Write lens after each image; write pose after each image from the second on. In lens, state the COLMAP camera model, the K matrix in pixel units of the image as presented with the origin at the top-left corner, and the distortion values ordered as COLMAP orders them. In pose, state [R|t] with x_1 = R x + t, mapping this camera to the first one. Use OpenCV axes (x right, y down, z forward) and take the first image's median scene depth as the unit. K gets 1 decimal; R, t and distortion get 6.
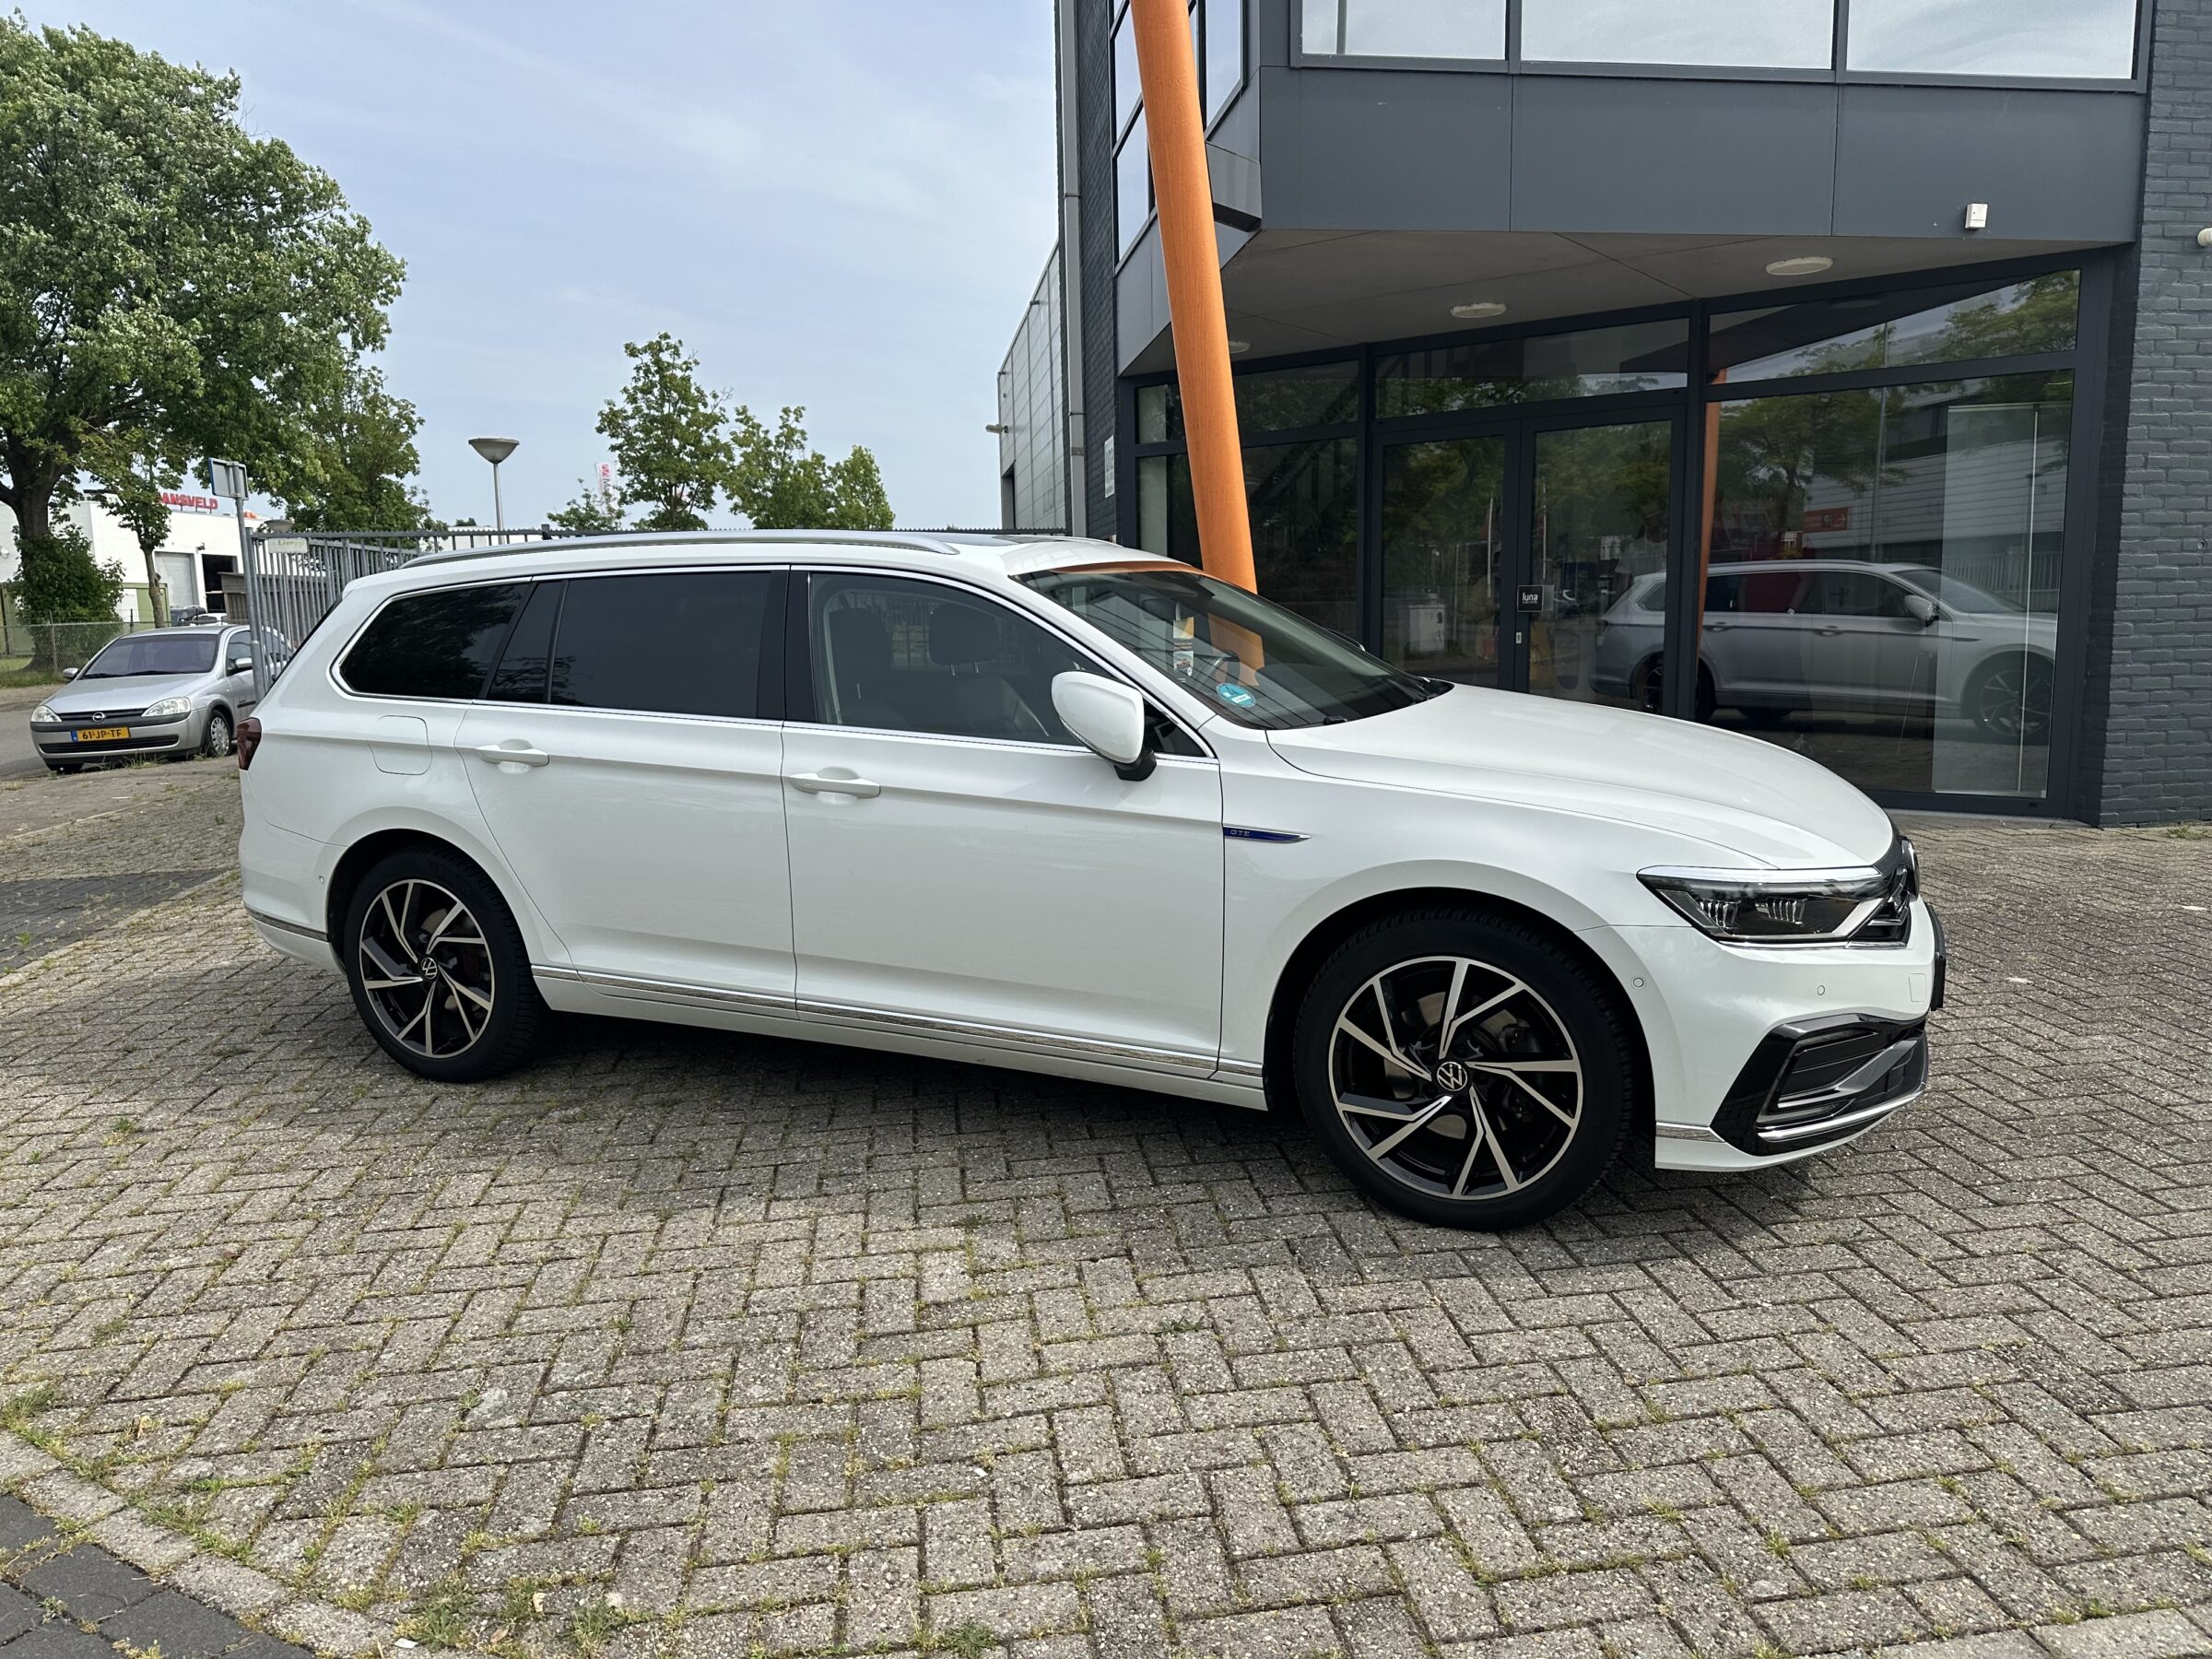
lens RADIAL K [[1554.0, 0, 1109.2], [0, 1554.0, 835.3], [0, 0, 1]] dist [0.025958, -0.033386]
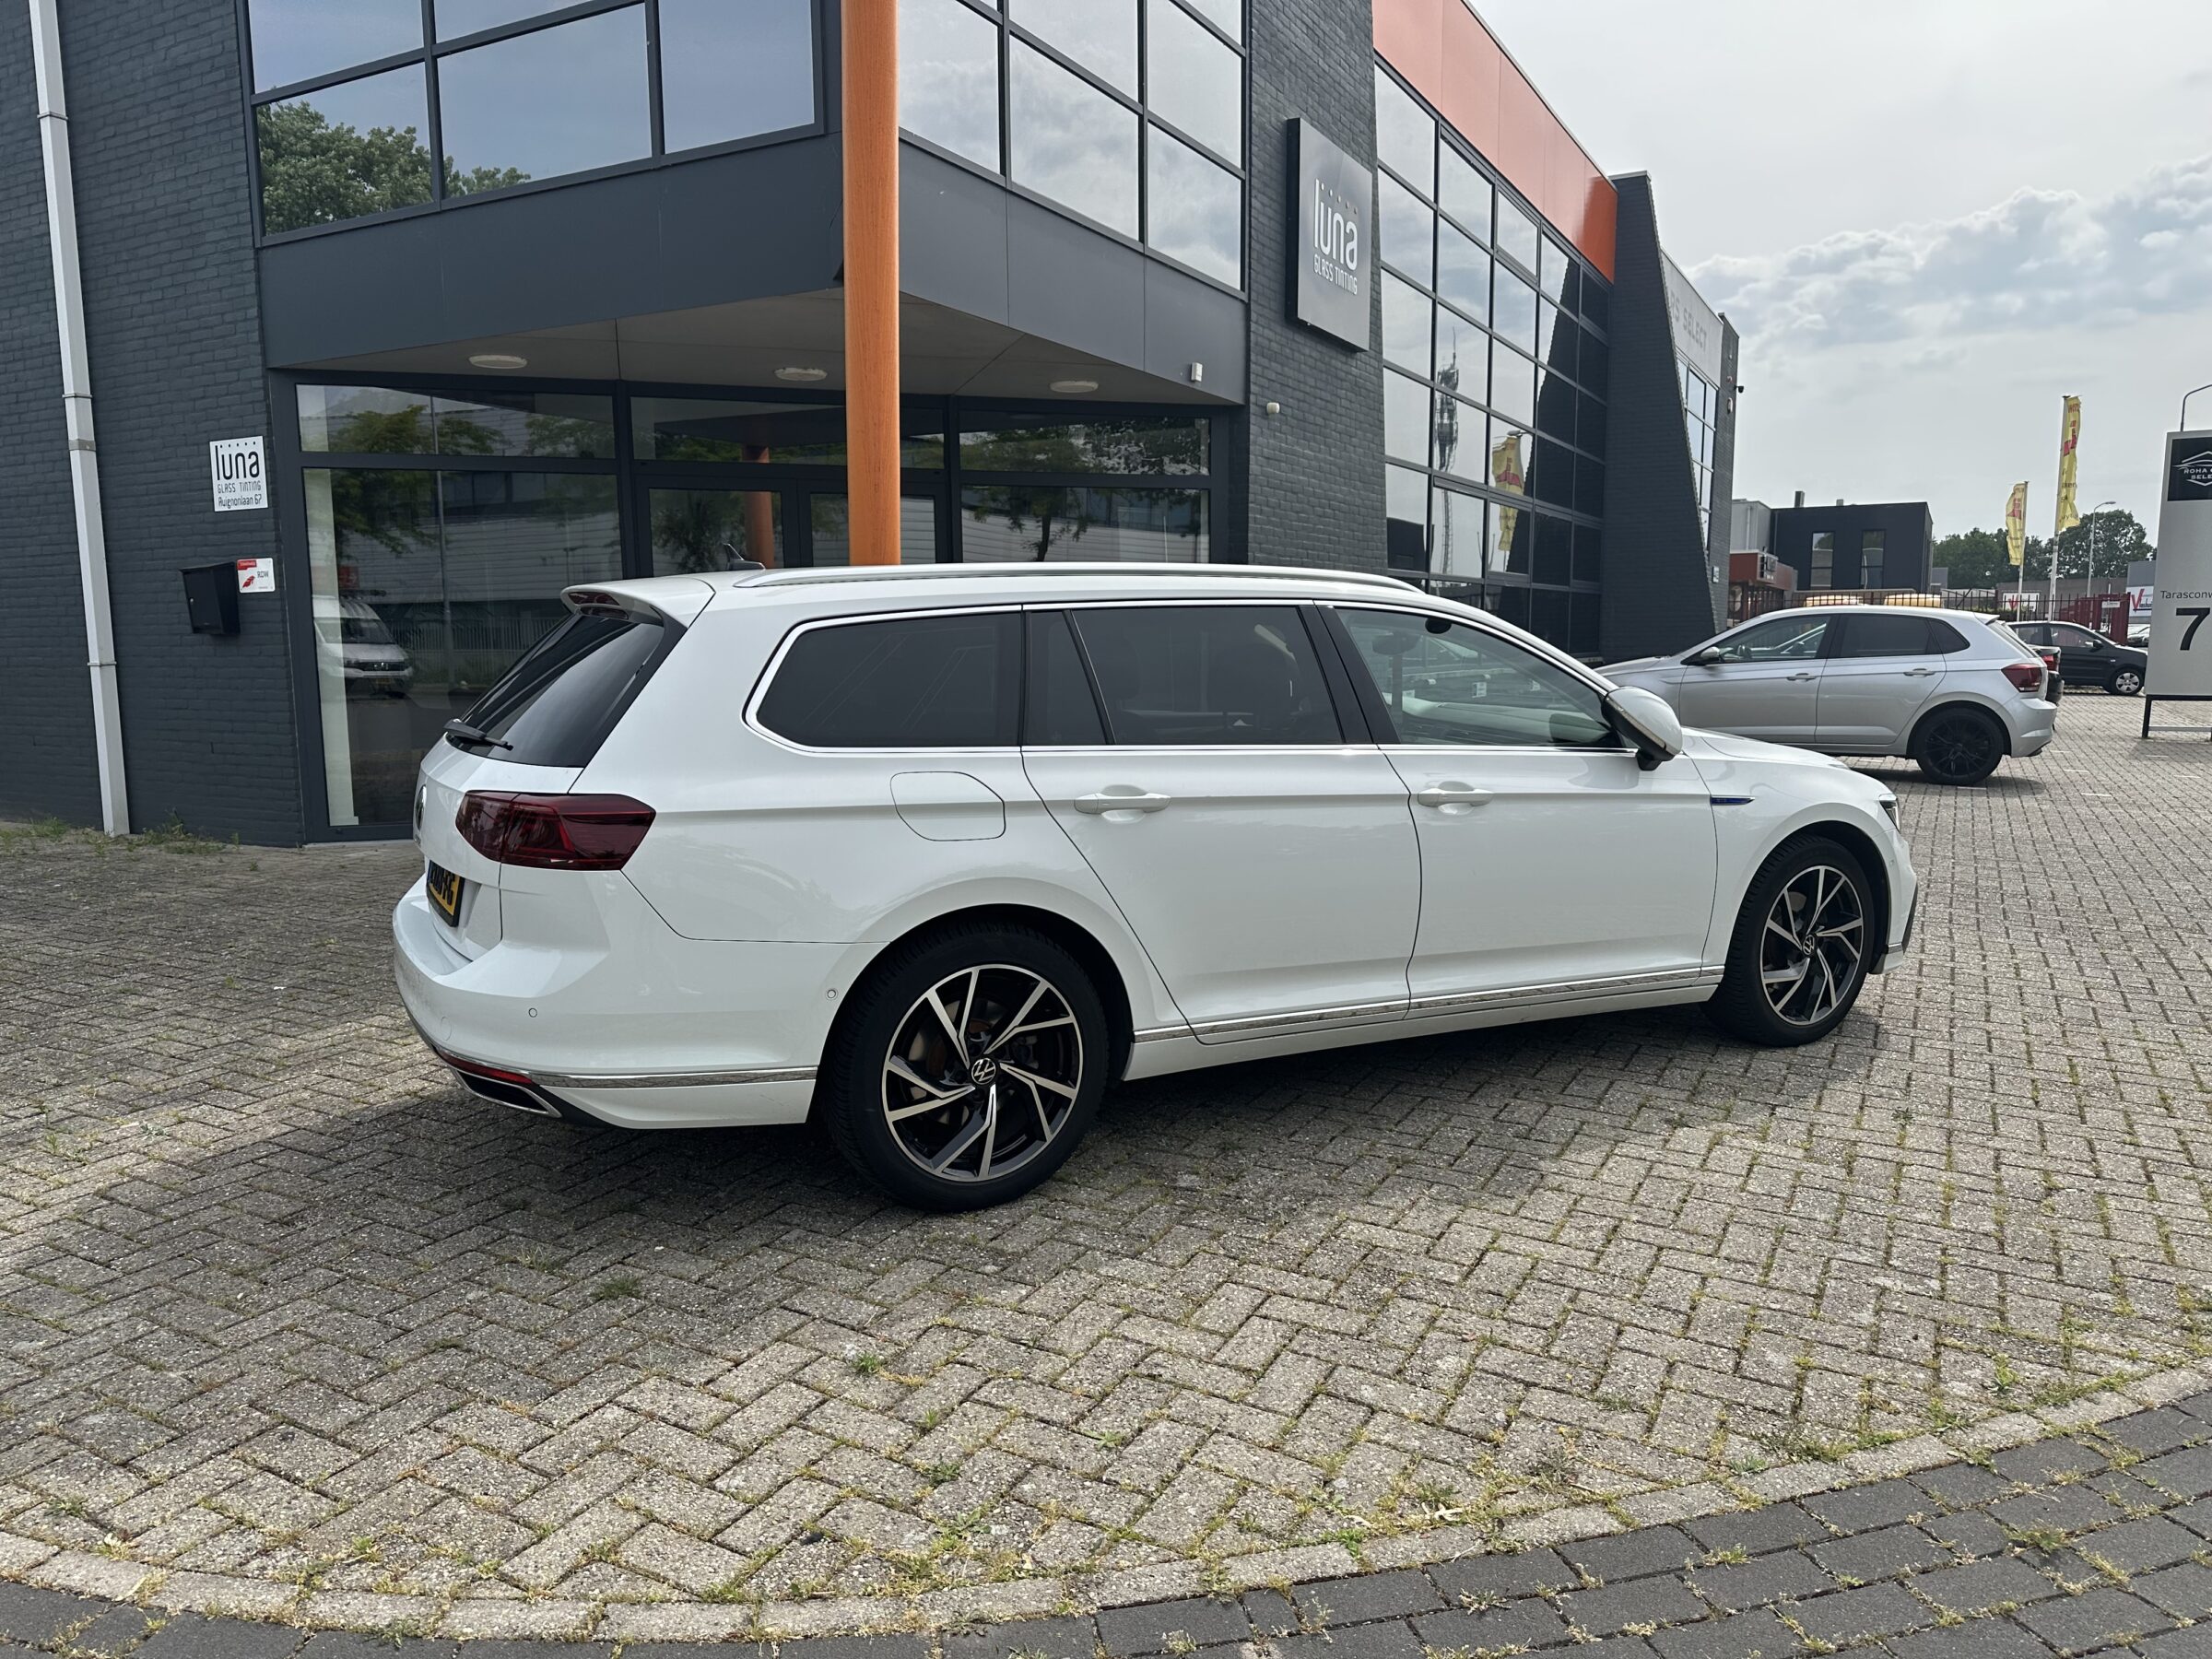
lens RADIAL K [[1554.0, 0, 1101.3], [0, 1554.0, 847.8], [0, 0, 1]] dist [0.025958, -0.033386]
pose [[0.593760, -0.093949, 0.799138, -1.272167], [0.115654, 0.992812, 0.030786, -0.062192], [-0.796287, 0.074144, 0.600358, 0.550223]]
